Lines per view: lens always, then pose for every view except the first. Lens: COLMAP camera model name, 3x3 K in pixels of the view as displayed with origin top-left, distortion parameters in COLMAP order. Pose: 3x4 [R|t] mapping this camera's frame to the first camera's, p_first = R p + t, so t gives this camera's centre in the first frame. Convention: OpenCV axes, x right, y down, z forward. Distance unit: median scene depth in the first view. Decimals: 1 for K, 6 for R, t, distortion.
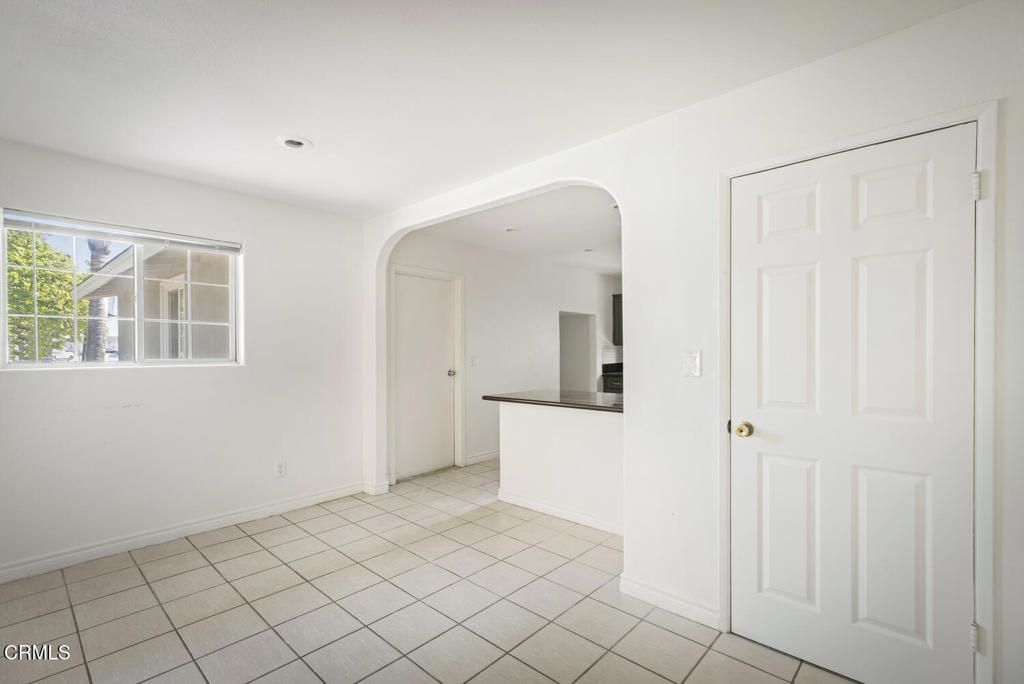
lens RADIAL K [[463.3, 0, 512.1], [0, 463.3, 352.2], [0, 0, 1]] dist [0.000911, 0.000078]
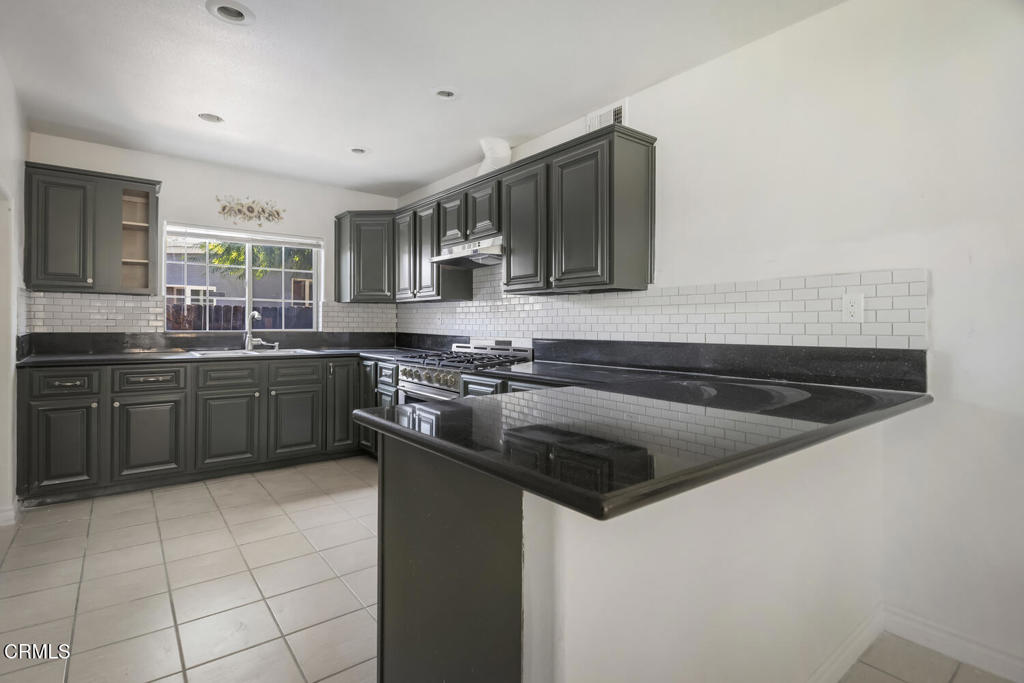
lens RADIAL K [[499.6, 0, 509.1], [0, 499.6, 324.5], [0, 0, 1]] dist [0.001378, -0.000167]
pose [[0.166152, 0.005775, 0.986083, -0.404771], [-0.000620, 0.999983, -0.005752, 0.053036], [-0.986100, 0.000344, 0.166152, 1.562353]]
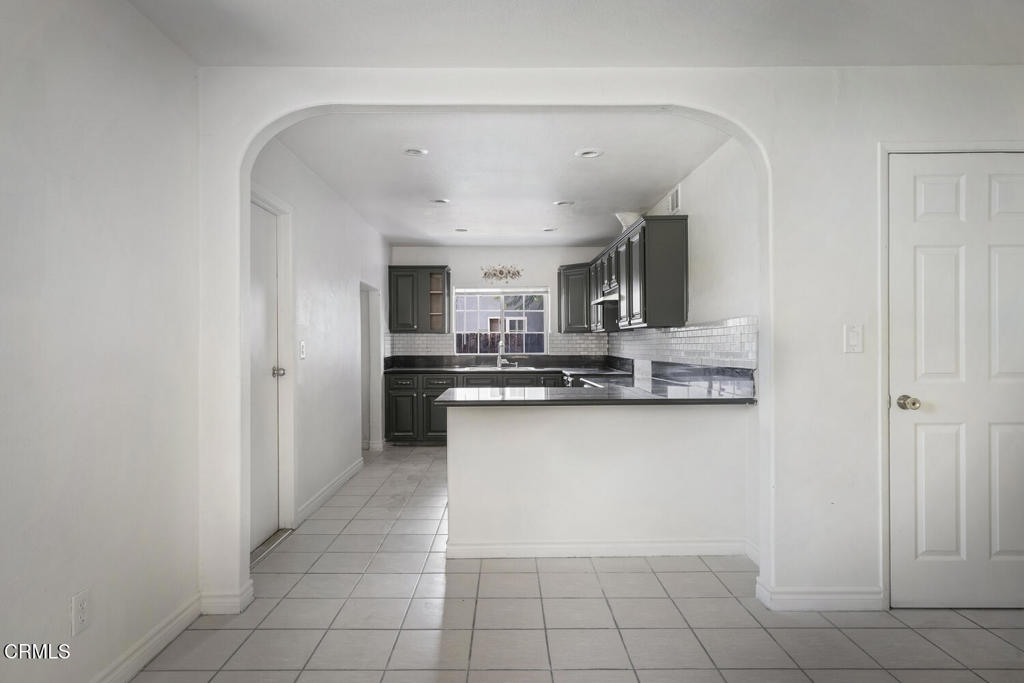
lens RADIAL K [[574.7, 0, 507.6], [0, 574.7, 345.2], [0, 0, 1]] dist [0.008264, 0.000984]
pose [[0.735275, -0.000334, 0.677769, -0.826519], [0.005407, 0.999971, -0.005373, 0.035220], [-0.677748, 0.007615, 0.735255, 0.543320]]
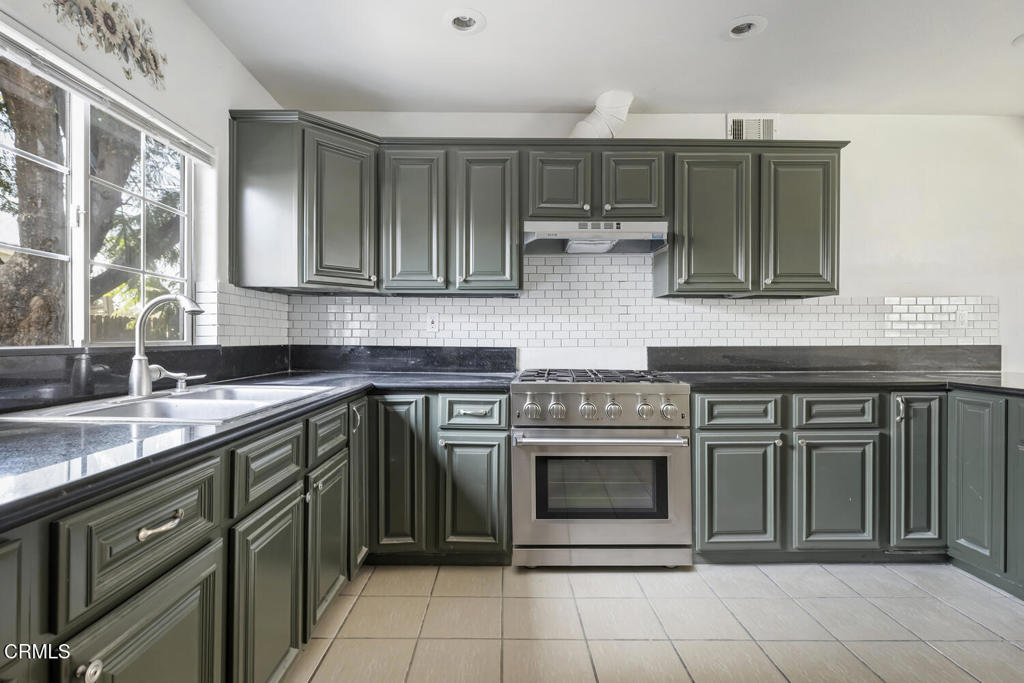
lens RADIAL K [[499.6, 0, 509.1], [0, 499.6, 324.5], [0, 0, 1]] dist [0.001378, -0.000167]
pose [[-0.681137, 0.013919, 0.732024, 0.325523], [0.003421, 0.999869, -0.015829, 0.049042], [-0.732148, -0.008277, -0.681095, 2.789083]]
